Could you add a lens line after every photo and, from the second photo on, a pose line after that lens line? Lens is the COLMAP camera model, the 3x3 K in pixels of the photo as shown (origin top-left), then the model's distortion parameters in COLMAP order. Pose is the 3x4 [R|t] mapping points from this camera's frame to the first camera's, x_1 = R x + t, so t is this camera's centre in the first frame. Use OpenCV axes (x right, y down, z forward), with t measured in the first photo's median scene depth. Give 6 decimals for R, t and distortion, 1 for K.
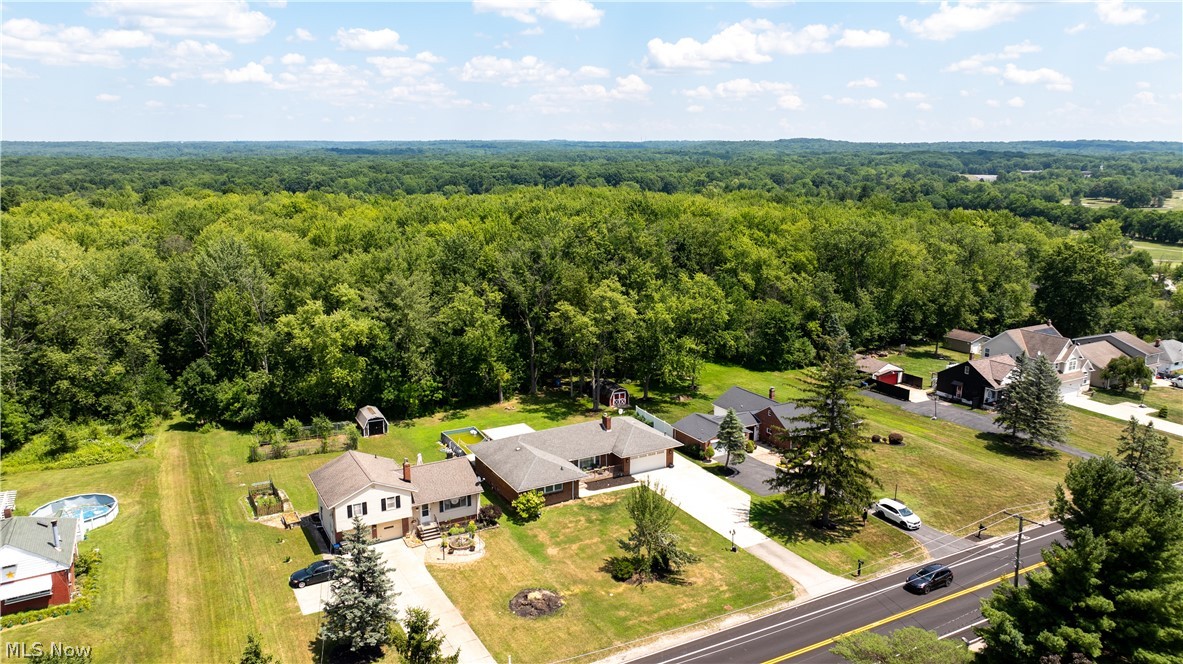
lens RADIAL K [[833.8, 0, 595.3], [0, 833.8, 327.4], [0, 0, 1]] dist [-0.018389, 0.003552]
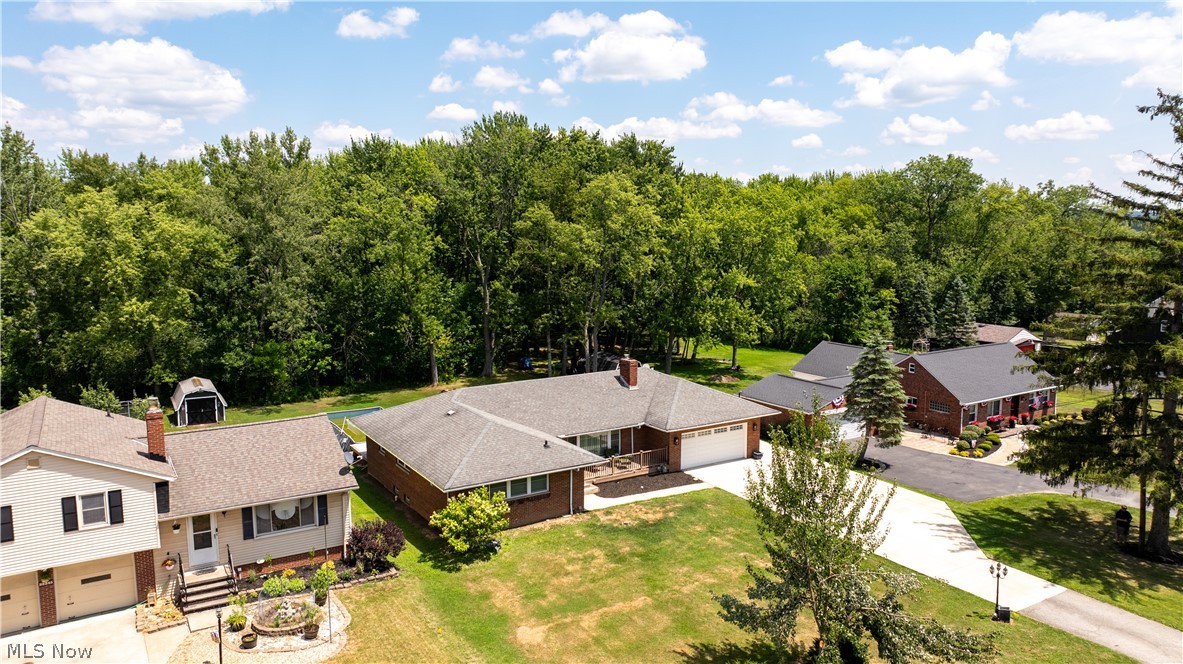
lens RADIAL K [[833.8, 0, 595.3], [0, 833.8, 327.4], [0, 0, 1]] dist [-0.018389, 0.003552]
pose [[0.998871, -0.007316, 0.046948, -0.031057], [0.011258, 0.996380, -0.084264, 0.130083], [-0.046161, 0.084697, 0.995337, 0.489999]]
